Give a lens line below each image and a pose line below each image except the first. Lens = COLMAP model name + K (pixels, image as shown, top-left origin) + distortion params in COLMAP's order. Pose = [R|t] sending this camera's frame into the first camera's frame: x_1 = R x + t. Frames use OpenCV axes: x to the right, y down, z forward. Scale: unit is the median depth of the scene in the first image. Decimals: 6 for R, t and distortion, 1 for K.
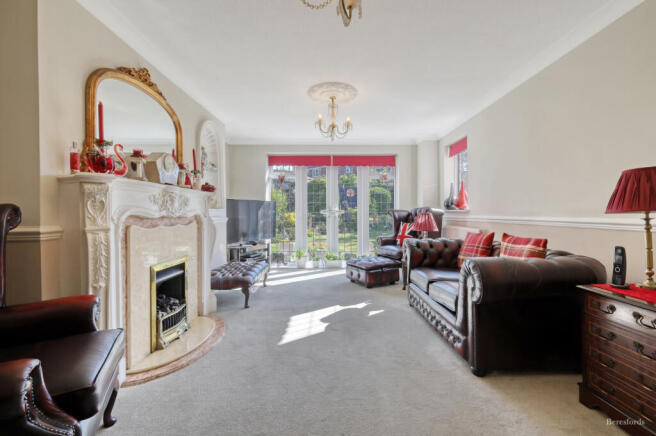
lens RADIAL K [[287.7, 0, 328.0], [0, 287.7, 218.0], [0, 0, 1]] dist [0.002226, 0.000282]
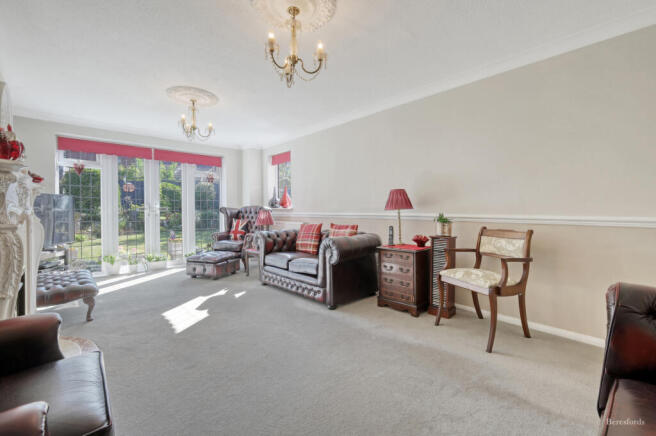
lens RADIAL K [[287.7, 0, 328.0], [0, 287.7, 218.0], [0, 0, 1]] dist [0.002226, 0.000282]
pose [[0.747334, -0.015249, 0.664274, -0.314439], [0.011599, 0.999884, 0.009905, 0.006302], [-0.664348, 0.000303, 0.747424, -0.111066]]
